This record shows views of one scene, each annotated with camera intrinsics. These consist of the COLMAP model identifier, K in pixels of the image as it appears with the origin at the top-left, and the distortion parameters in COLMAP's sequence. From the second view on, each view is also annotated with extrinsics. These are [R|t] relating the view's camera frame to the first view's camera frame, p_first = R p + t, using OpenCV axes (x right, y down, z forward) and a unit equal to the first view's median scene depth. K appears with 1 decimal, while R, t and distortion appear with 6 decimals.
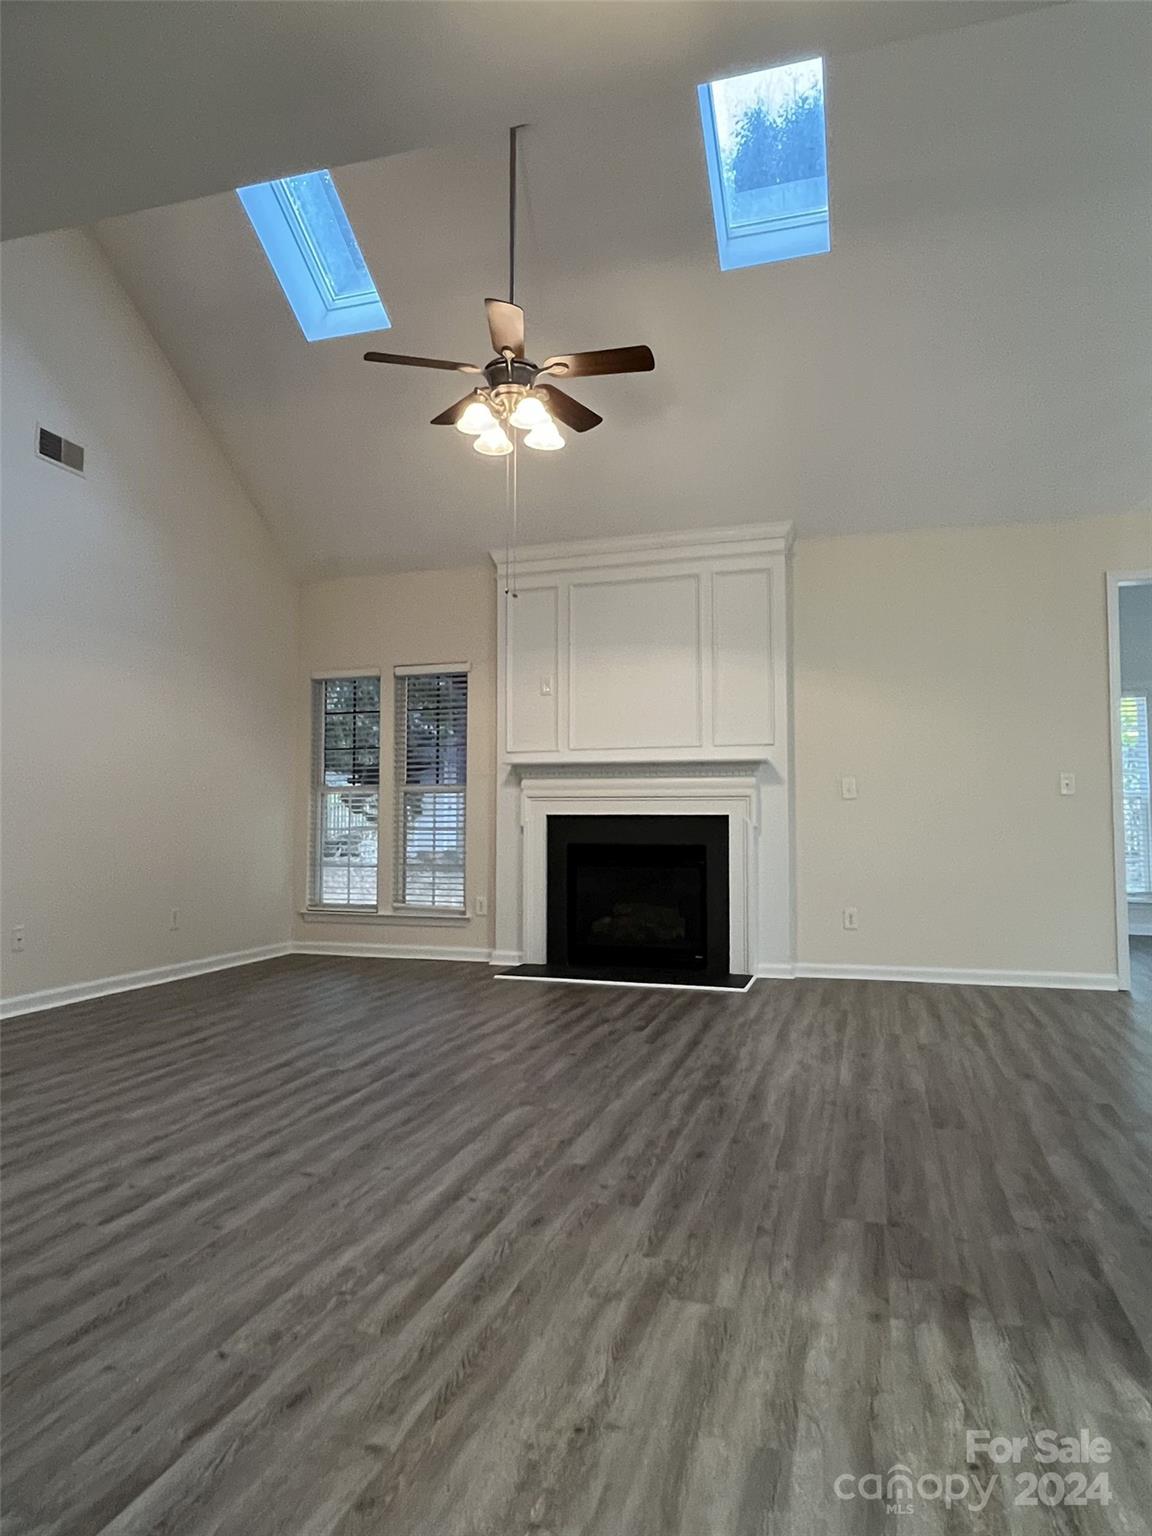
lens RADIAL K [[953.6, 0, 579.2], [0, 953.6, 762.3], [0, 0, 1]] dist [0.000316, -0.003384]
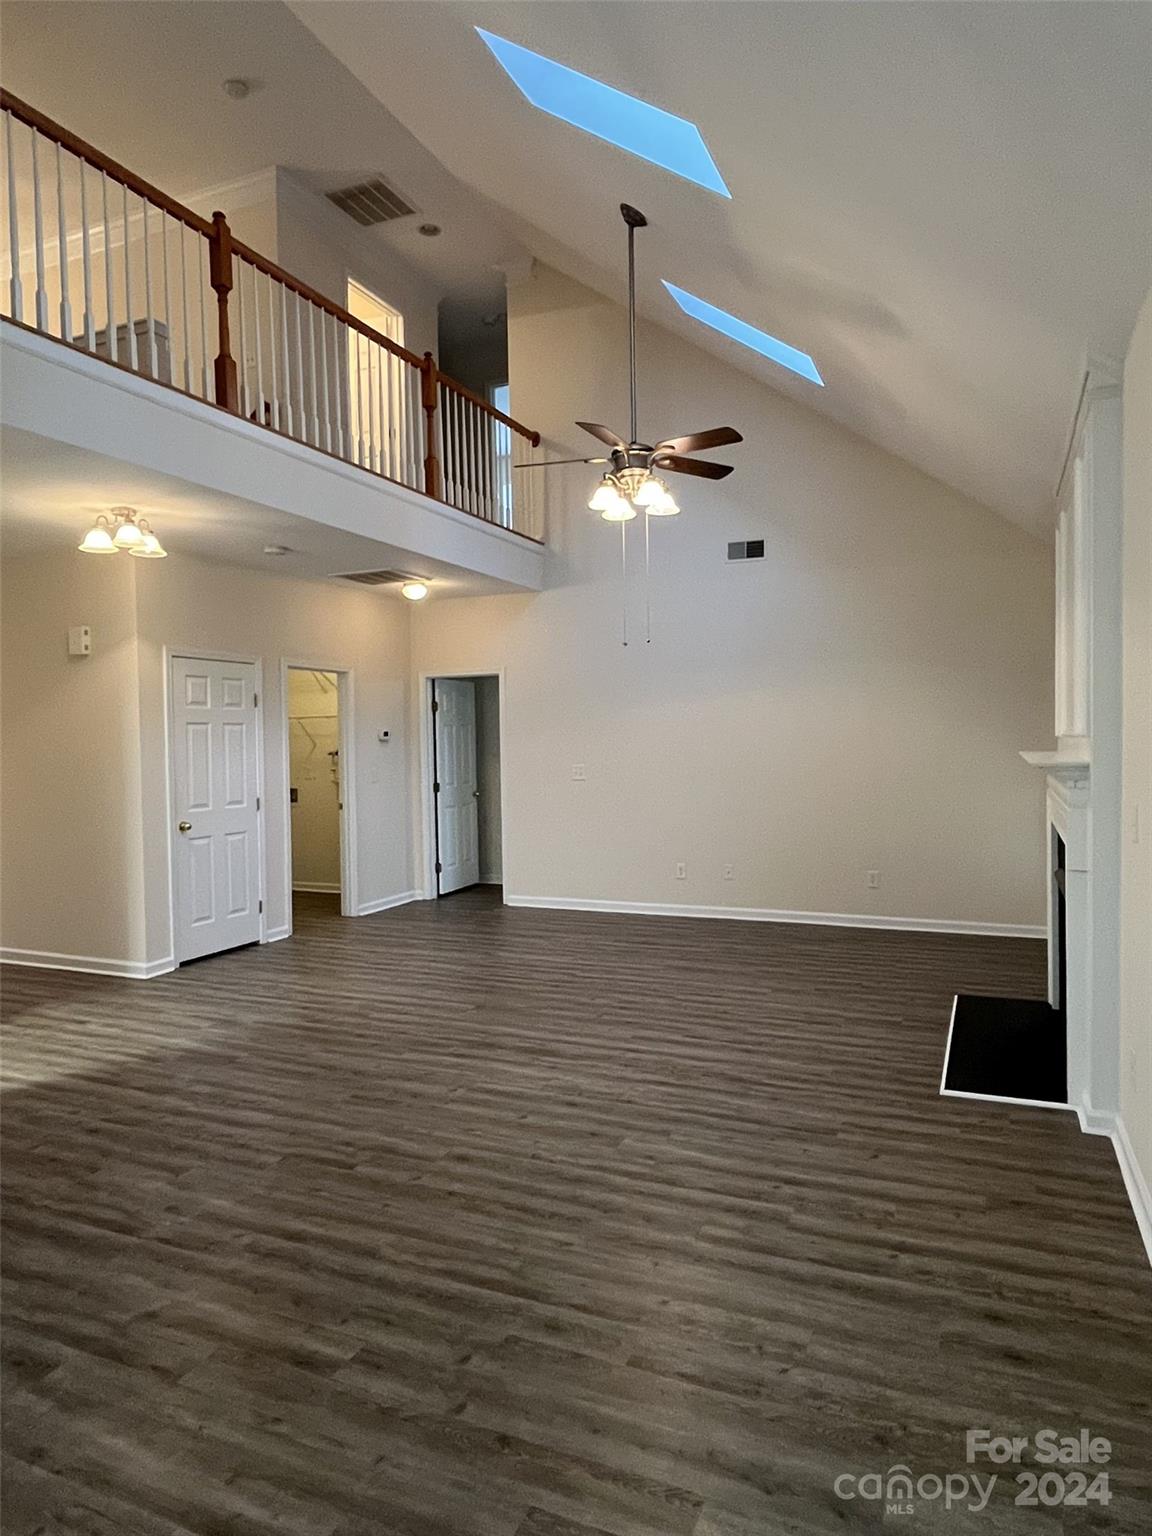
lens RADIAL K [[953.6, 0, 578.6], [0, 953.6, 777.8], [0, 0, 1]] dist [0.000316, -0.003384]
pose [[-0.111708, 0.041290, -0.992883, 1.501991], [0.075942, 0.996569, 0.032899, -0.065850], [0.990835, -0.071727, -0.114460, 1.375780]]
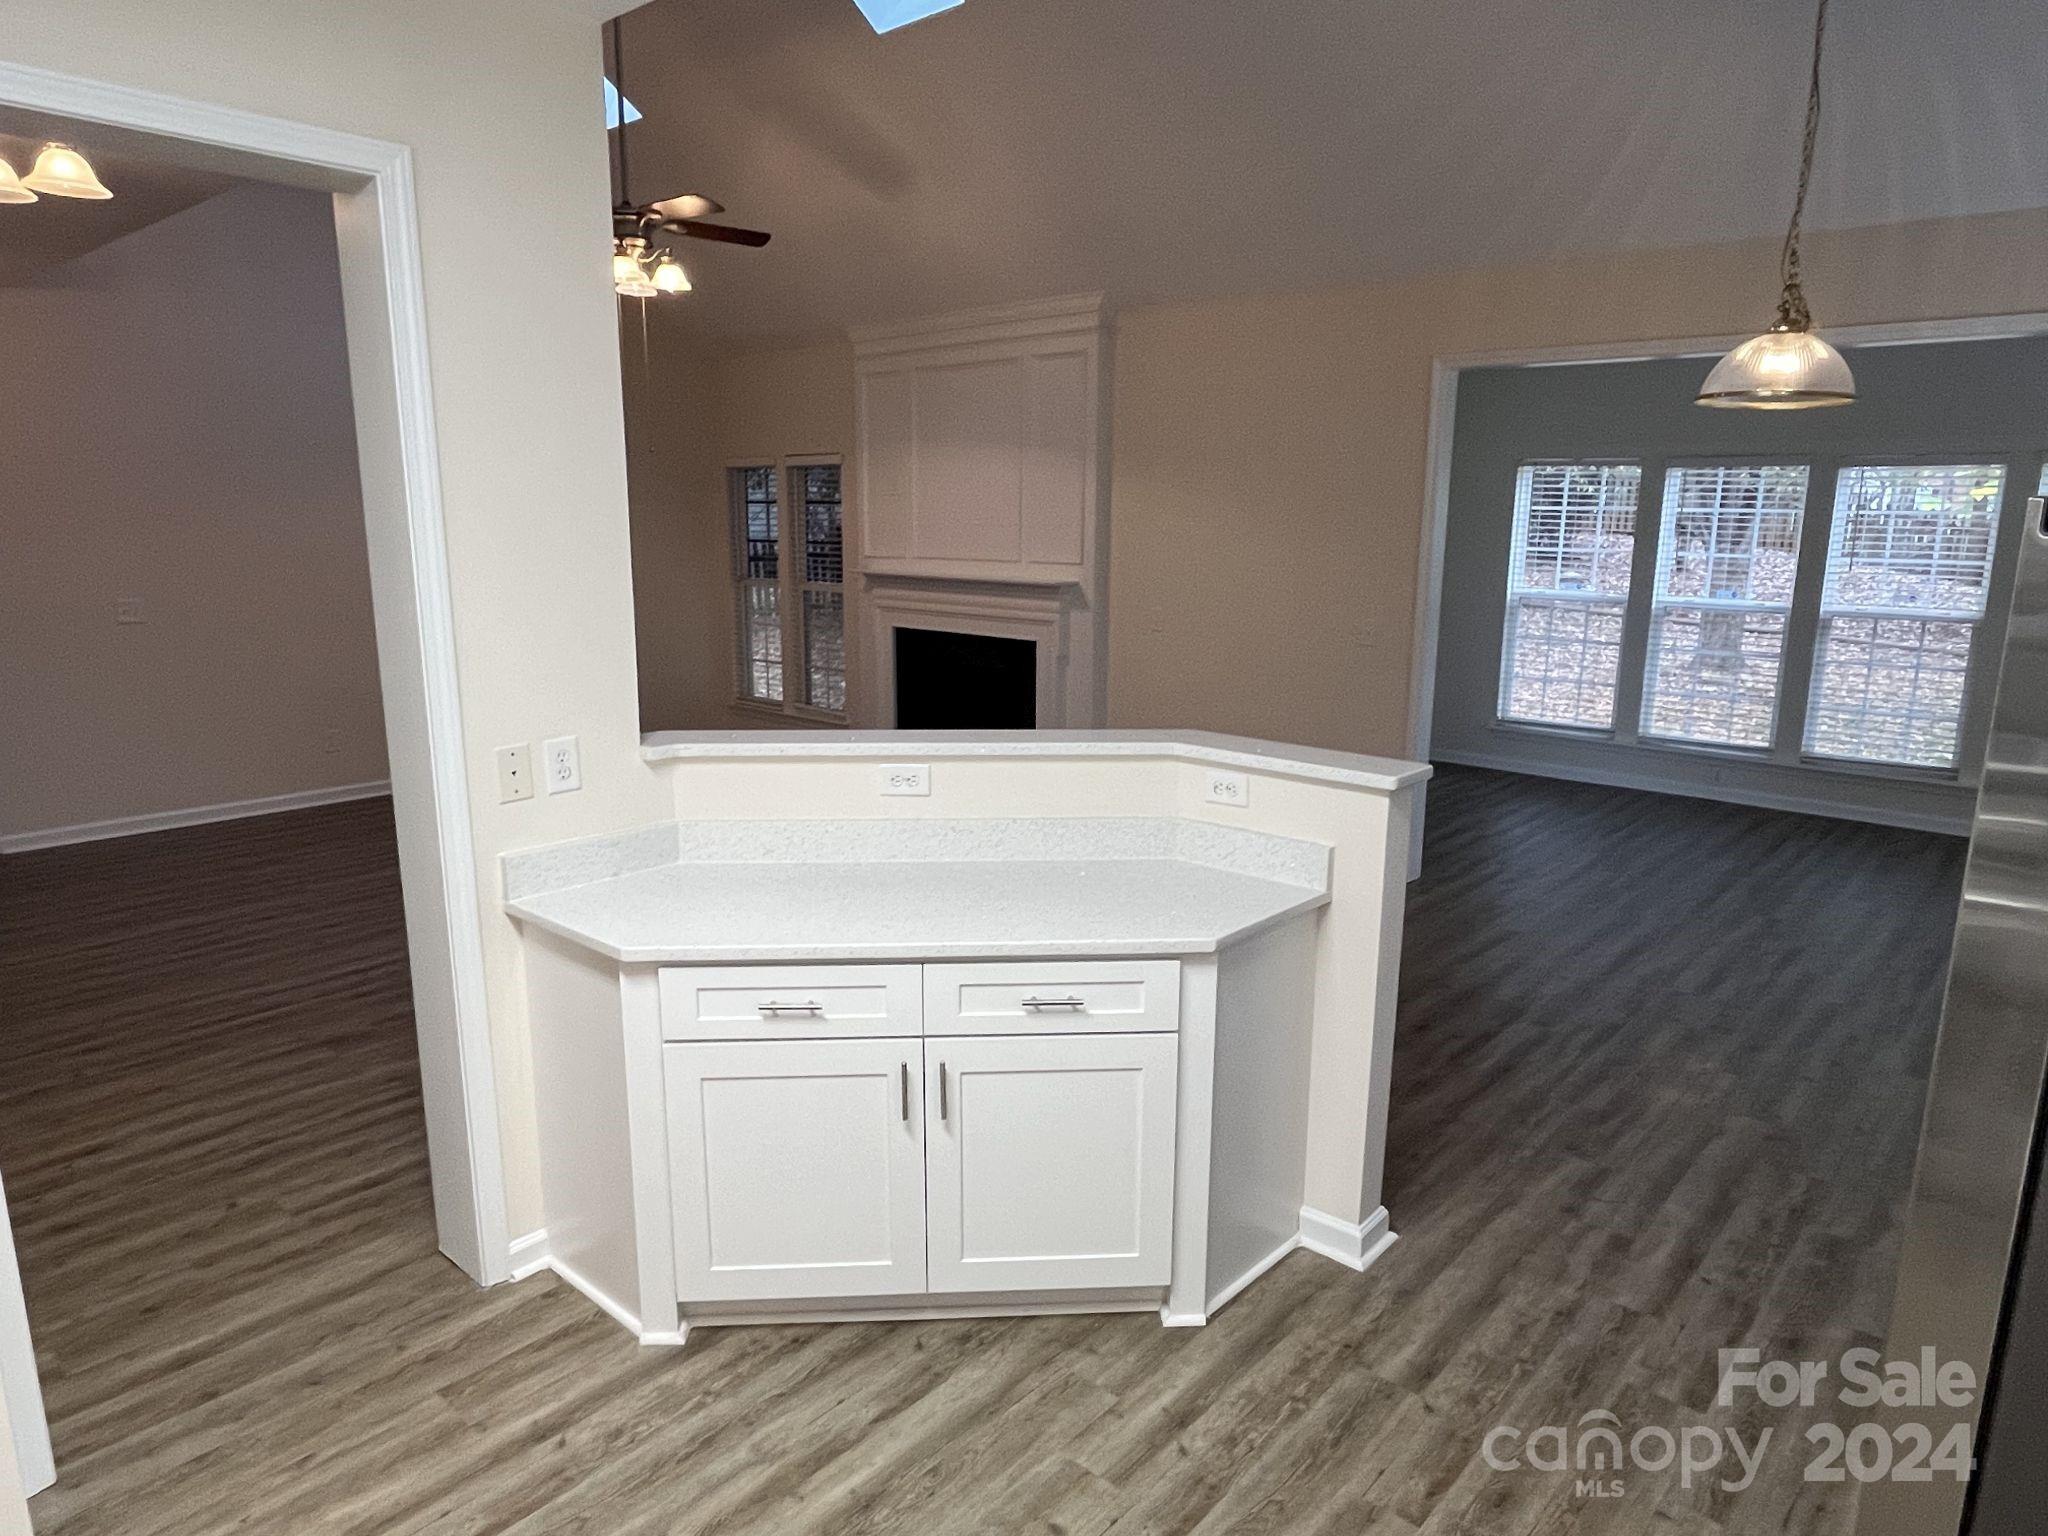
lens RADIAL K [[1271.4, 0, 1036.3], [0, 1271.4, 769.6], [0, 0, 1]] dist [0.000316, -0.003384]
pose [[0.911338, 0.089359, -0.401844, 1.190486], [0.017873, 0.966647, 0.255489, -0.246919], [0.411271, -0.240019, 0.879345, -0.166056]]
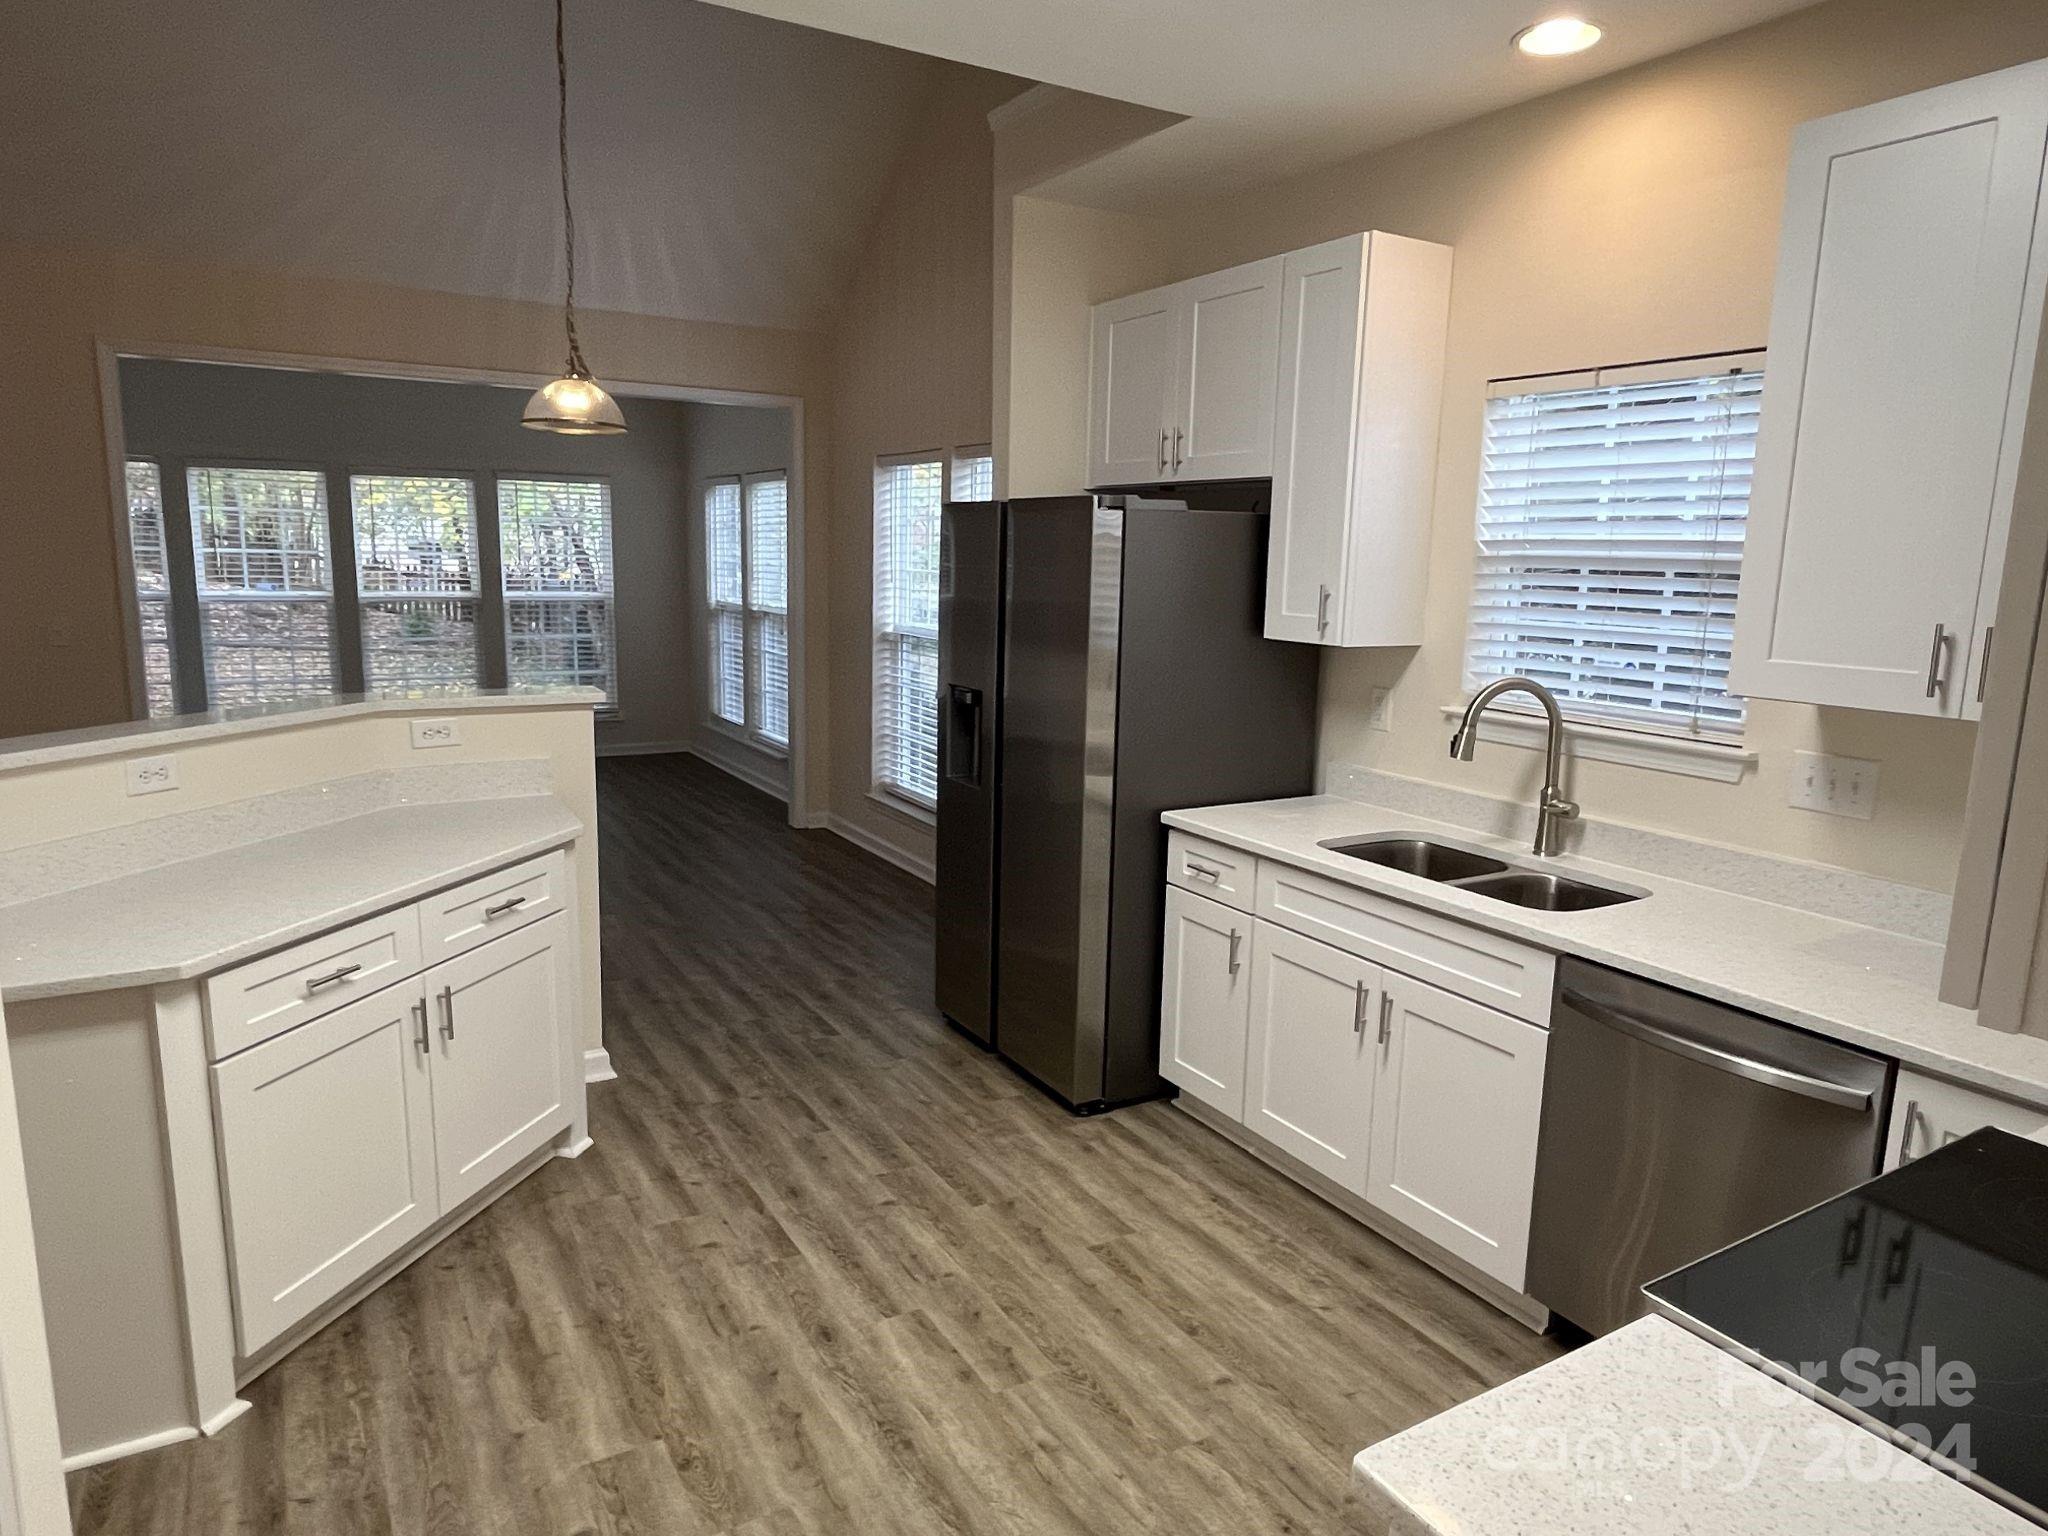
lens RADIAL K [[1271.4, 0, 1023.7], [0, 1271.4, 775.5], [0, 0, 1]] dist [0.000316, -0.003384]
pose [[0.677950, -0.116030, 0.725893, 0.493557], [-0.065325, 0.974049, 0.216707, -0.220690], [-0.732200, -0.194336, 0.652777, -0.356789]]
